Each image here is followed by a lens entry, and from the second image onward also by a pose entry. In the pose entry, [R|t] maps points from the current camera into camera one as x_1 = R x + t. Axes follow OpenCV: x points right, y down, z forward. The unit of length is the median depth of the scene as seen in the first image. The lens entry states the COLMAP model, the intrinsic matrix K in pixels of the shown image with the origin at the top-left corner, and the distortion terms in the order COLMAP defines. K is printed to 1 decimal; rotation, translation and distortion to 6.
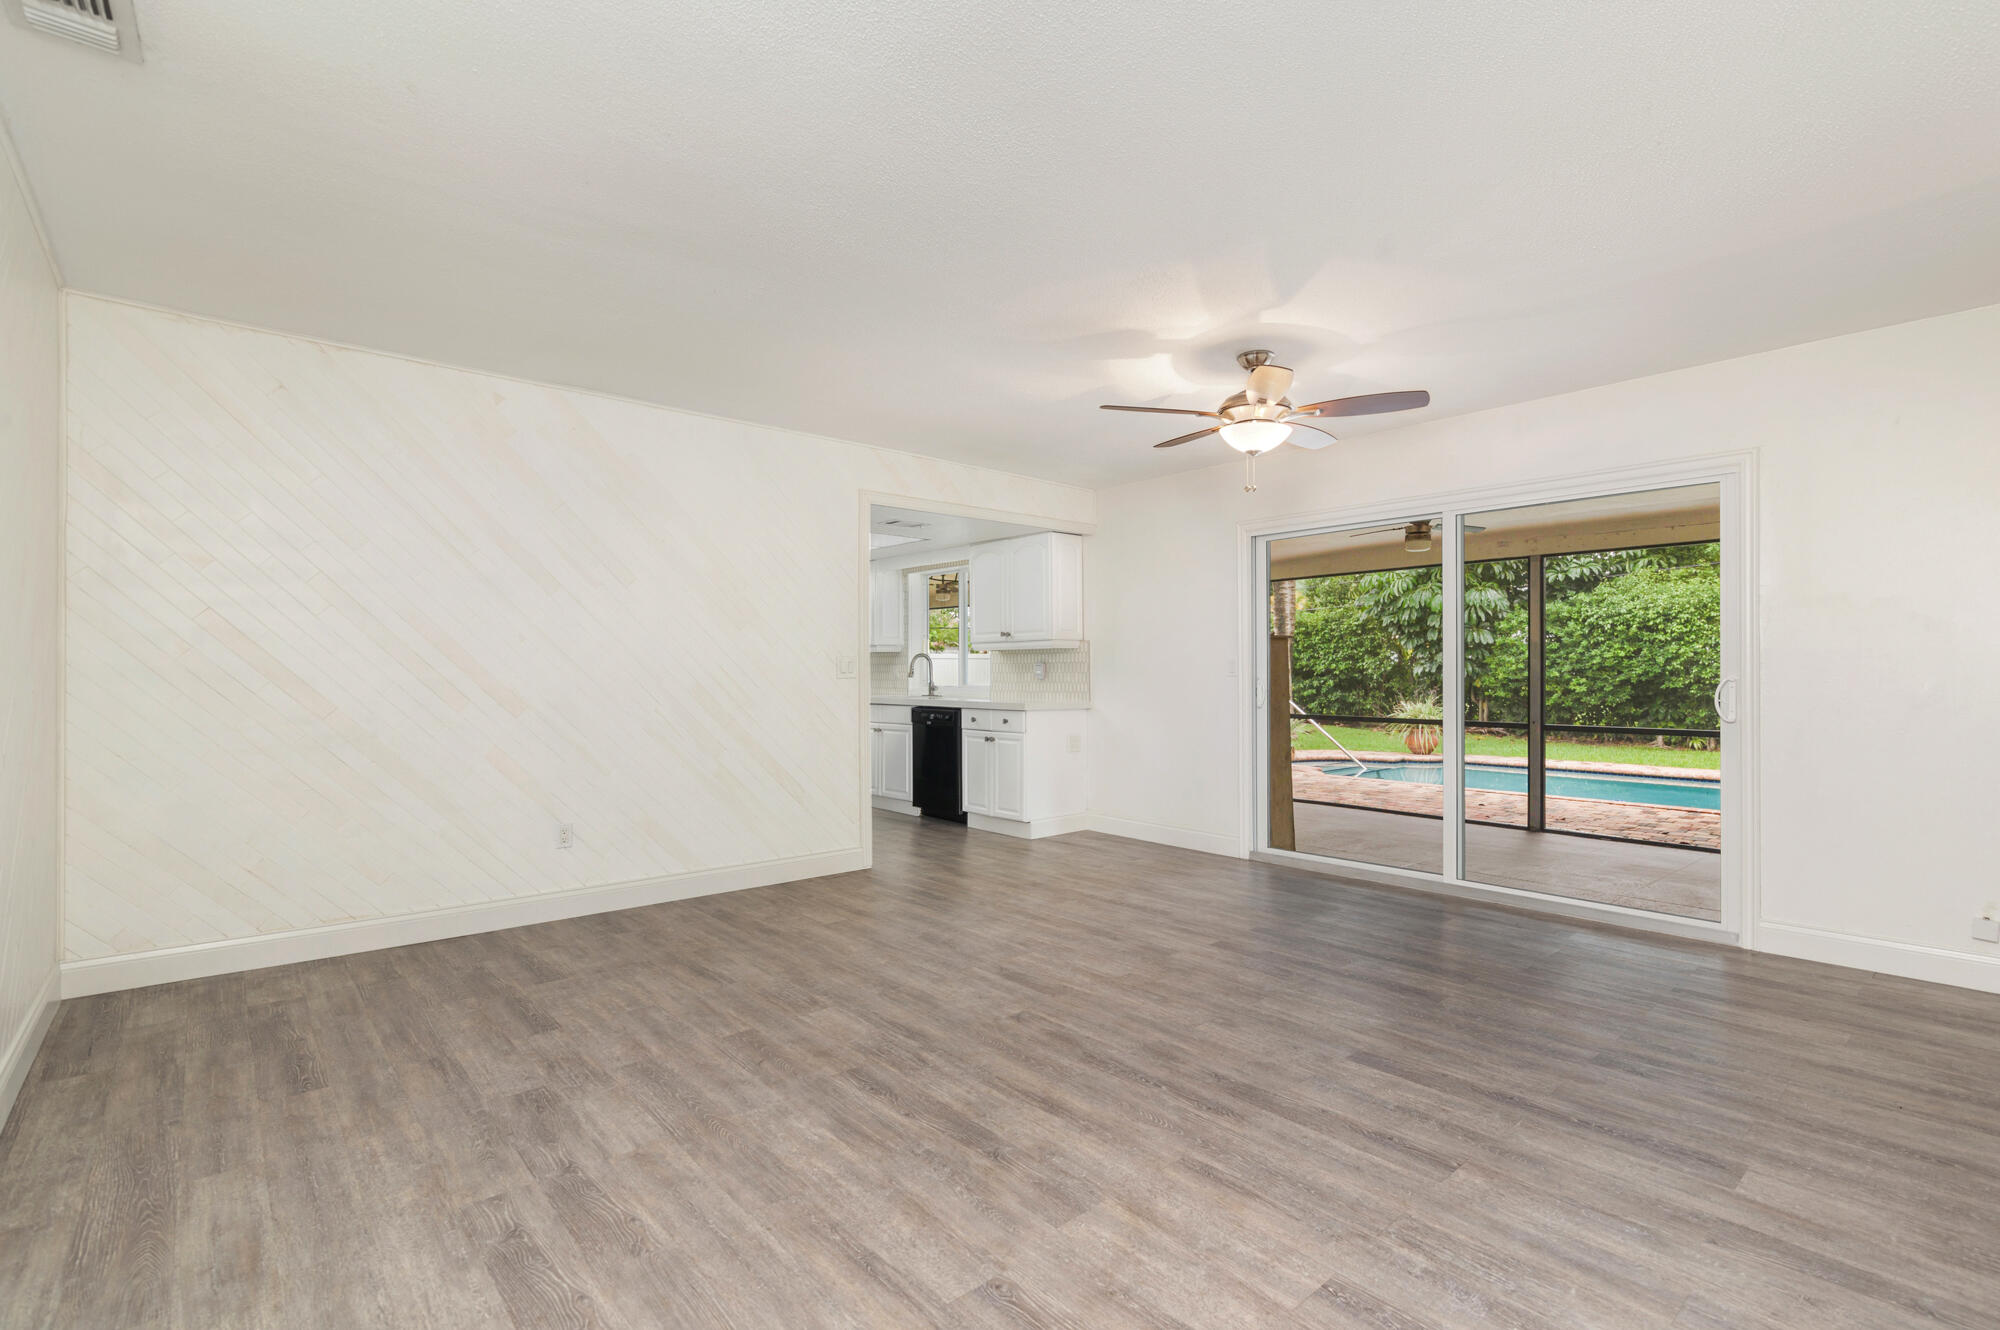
lens RADIAL K [[924.4, 0, 1003.8], [0, 924.4, 676.0], [0, 0, 1]] dist [-0.000613, -0.001939]
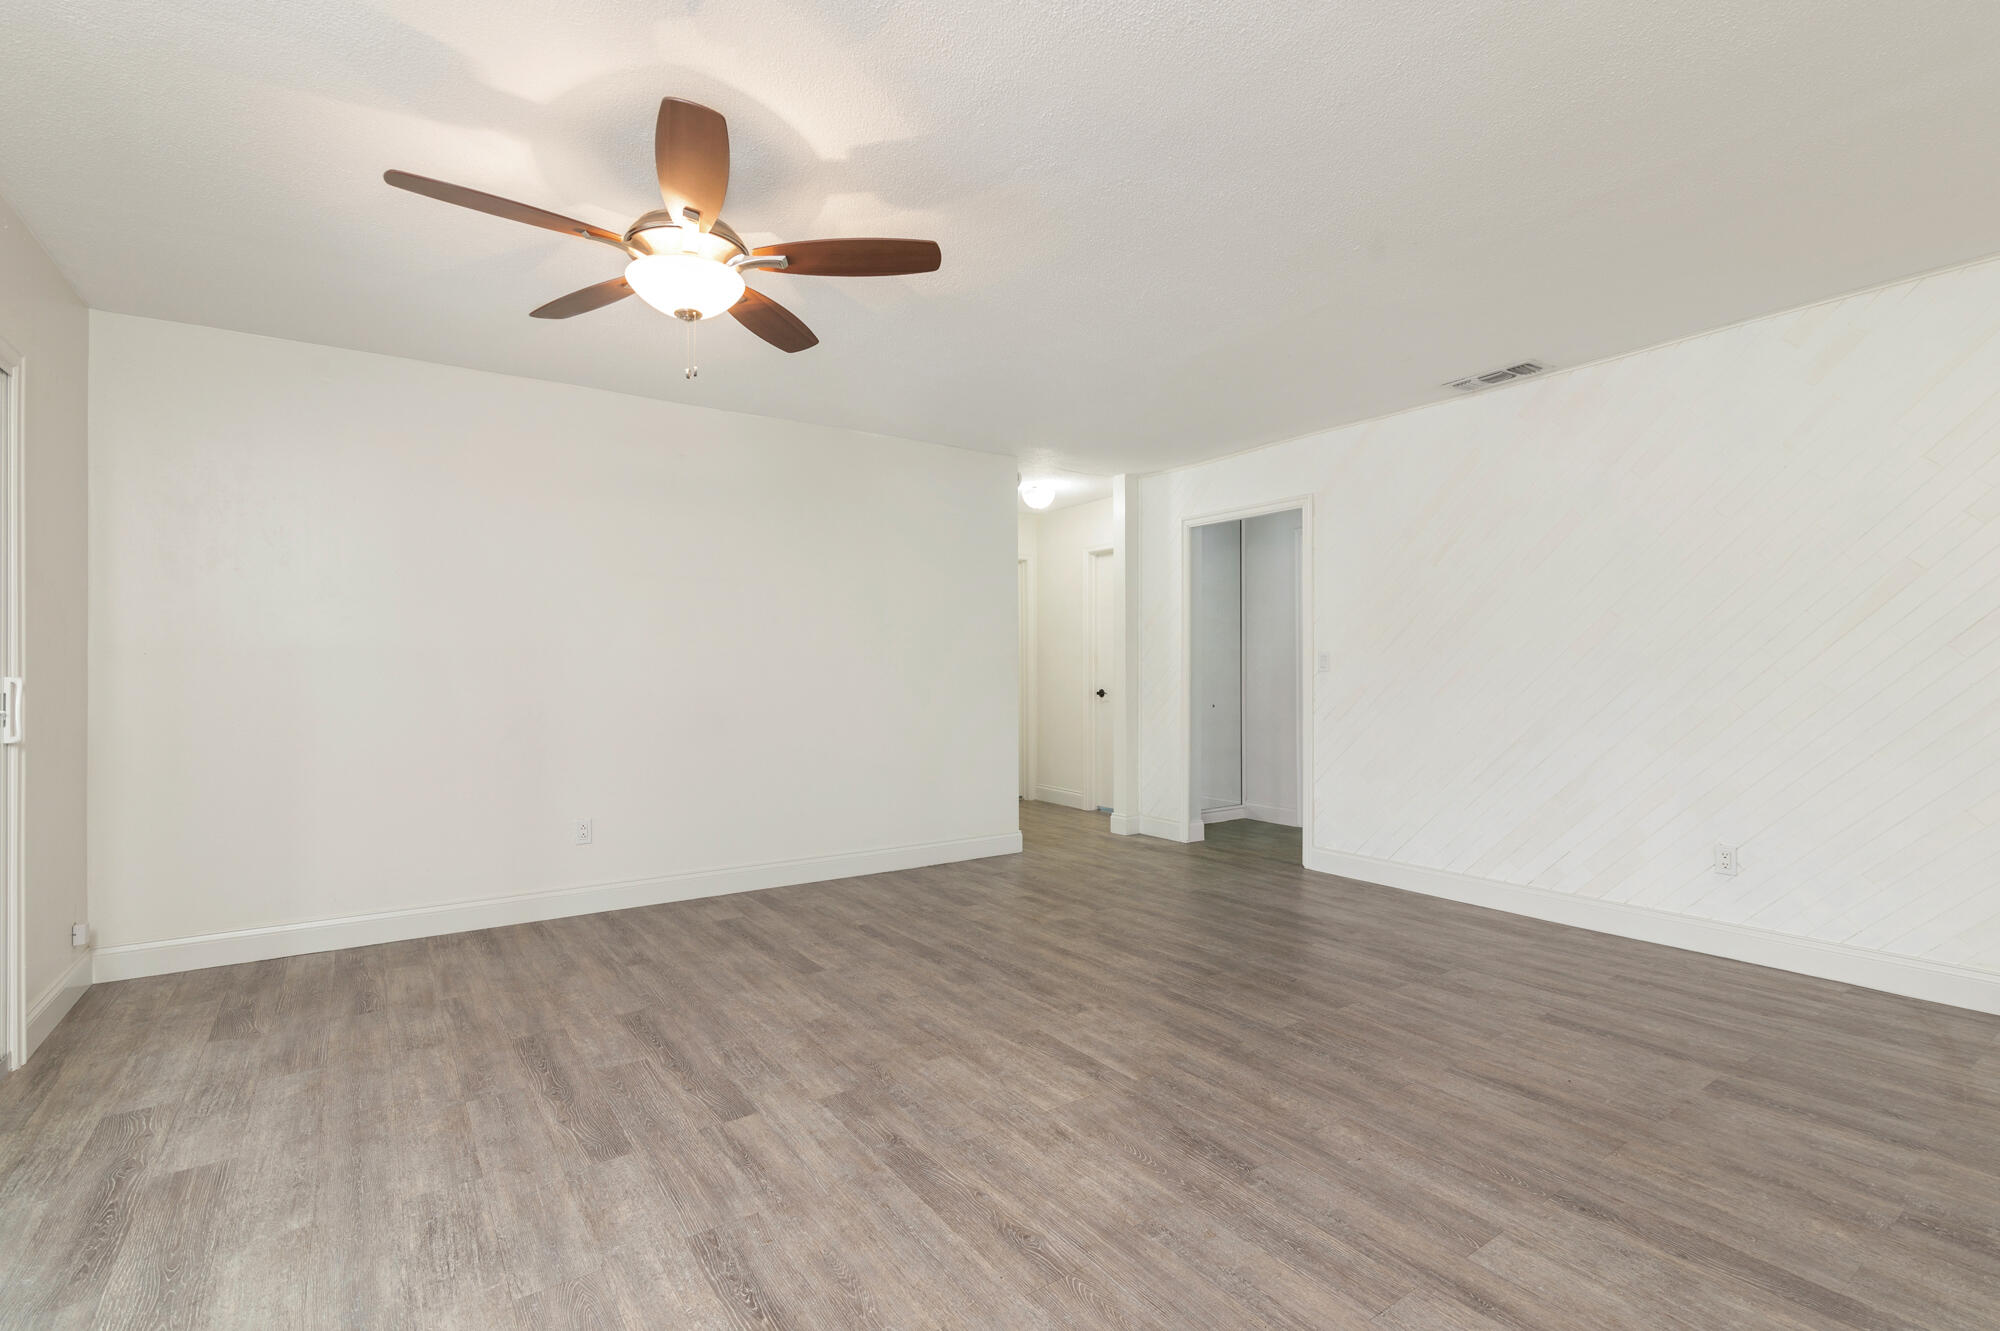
lens RADIAL K [[924.4, 0, 1001.4], [0, 924.4, 661.3], [0, 0, 1]] dist [-0.000613, -0.001939]
pose [[-0.994658, 0.002878, 0.103187, -0.004431], [0.002280, 0.999980, -0.005912, -0.004870], [-0.103202, -0.005645, -0.994644, 2.100497]]
